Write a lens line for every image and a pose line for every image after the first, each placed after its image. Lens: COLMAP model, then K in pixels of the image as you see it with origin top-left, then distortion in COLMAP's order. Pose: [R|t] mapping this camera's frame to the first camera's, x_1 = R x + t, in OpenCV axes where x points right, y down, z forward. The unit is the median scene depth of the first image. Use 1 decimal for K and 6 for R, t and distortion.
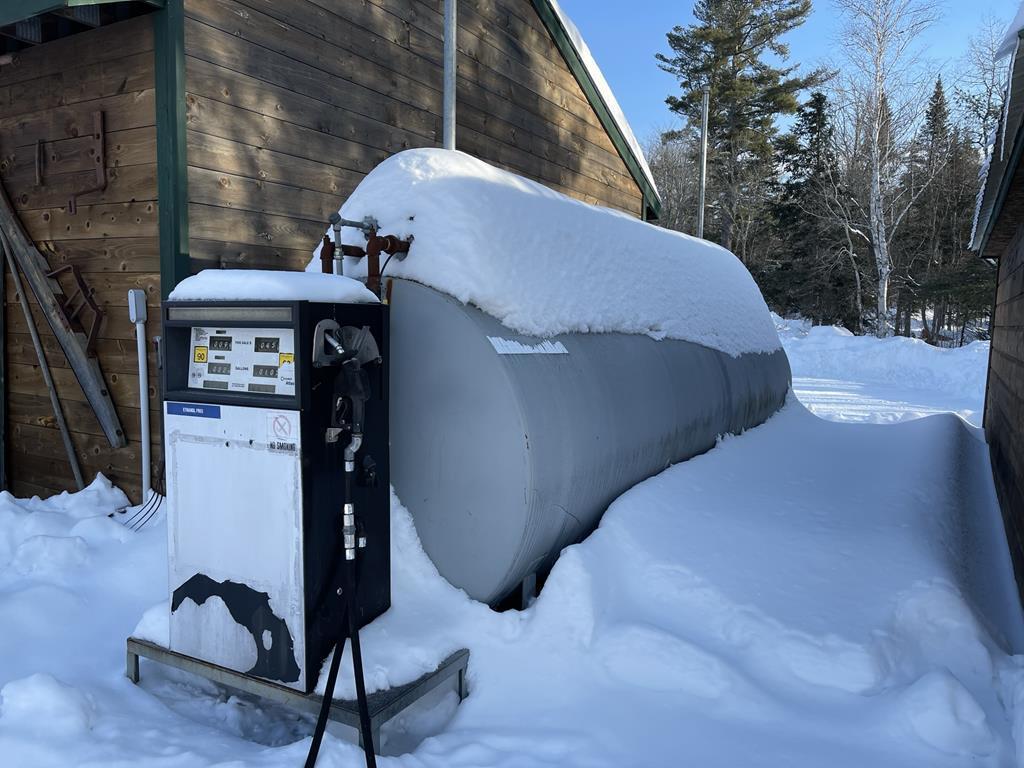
lens RADIAL K [[769.1, 0, 515.8], [0, 769.1, 381.1], [0, 0, 1]] dist [0.045481, -0.049867]
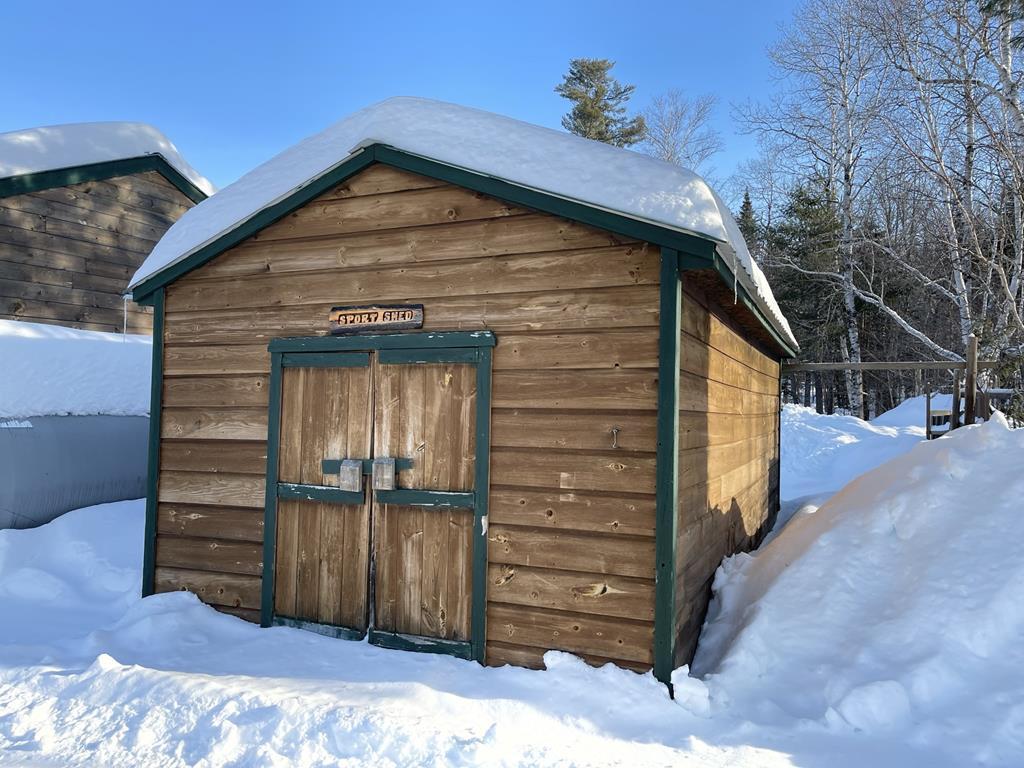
lens RADIAL K [[769.1, 0, 511.9], [0, 769.1, 388.1], [0, 0, 1]] dist [0.045481, -0.049867]
pose [[0.995557, -0.002225, 0.094137, 0.648368], [0.011070, 0.995554, -0.093537, 0.035581], [-0.093510, 0.094164, 0.991155, -0.597941]]
